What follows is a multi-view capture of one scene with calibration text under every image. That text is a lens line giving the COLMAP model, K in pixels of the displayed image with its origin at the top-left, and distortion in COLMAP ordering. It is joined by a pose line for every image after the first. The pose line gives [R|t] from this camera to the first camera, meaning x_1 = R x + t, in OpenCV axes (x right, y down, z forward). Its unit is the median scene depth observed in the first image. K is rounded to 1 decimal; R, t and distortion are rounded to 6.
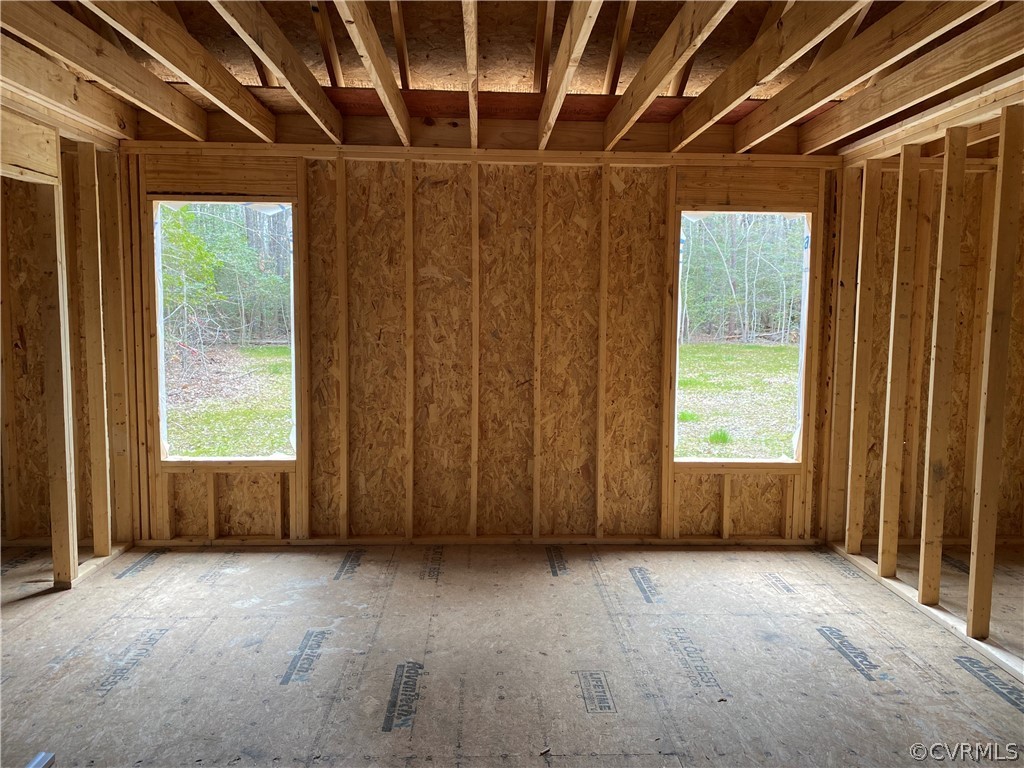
lens RADIAL K [[787.3, 0, 522.1], [0, 787.3, 372.6], [0, 0, 1]] dist [0.021135, -0.020378]
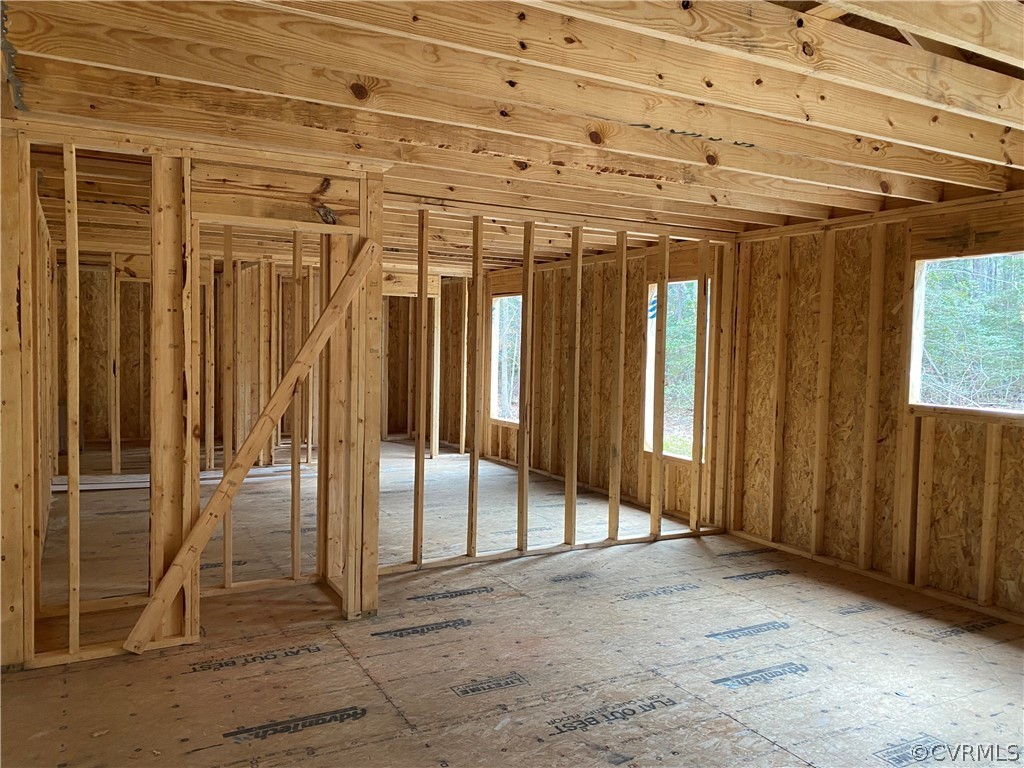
lens RADIAL K [[787.3, 0, 503.6], [0, 787.3, 385.8], [0, 0, 1]] dist [0.021135, -0.020378]
pose [[0.425018, 0.047721, -0.903926, 1.468168], [-0.097120, 0.995249, 0.006878, 0.005786], [0.899960, 0.084866, 0.427633, 0.117100]]
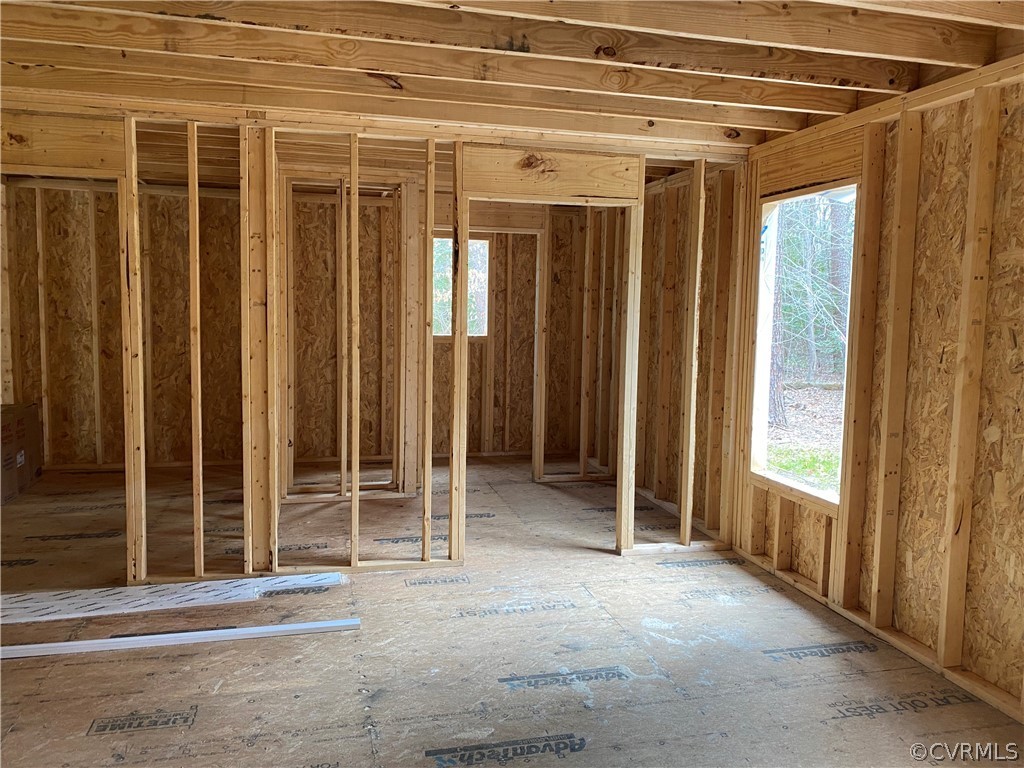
lens RADIAL K [[787.3, 0, 511.8], [0, 787.3, 373.7], [0, 0, 1]] dist [0.021135, -0.020378]
pose [[0.197851, 0.078742, -0.977064, 0.423542], [-0.102018, 0.993009, 0.059369, -0.035422], [0.974909, 0.087932, 0.204501, 0.502715]]
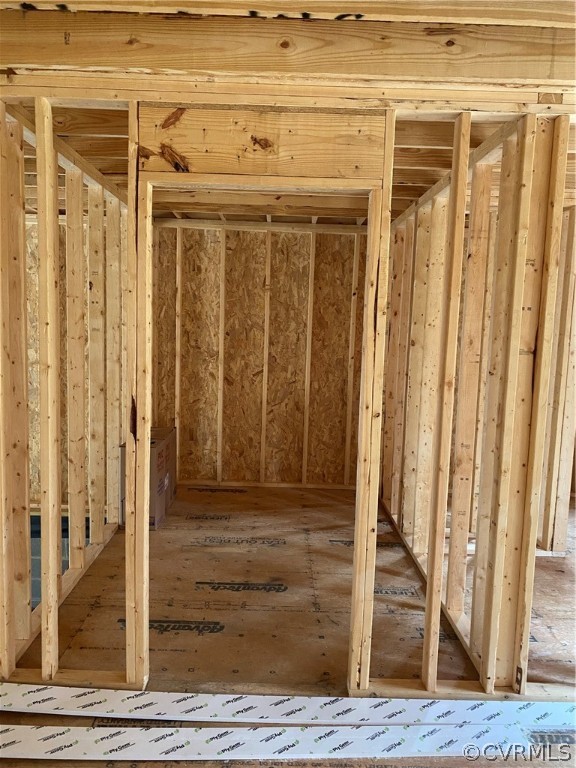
lens RADIAL K [[590.4, 0, 281.0], [0, 590.4, 385.9], [0, 0, 1]] dist [0.021135, -0.020378]
pose [[-0.046365, 0.094165, -0.994476, 0.027595], [-0.117726, 0.988094, 0.099050, -0.028700], [0.991963, 0.121668, -0.034727, 0.221713]]
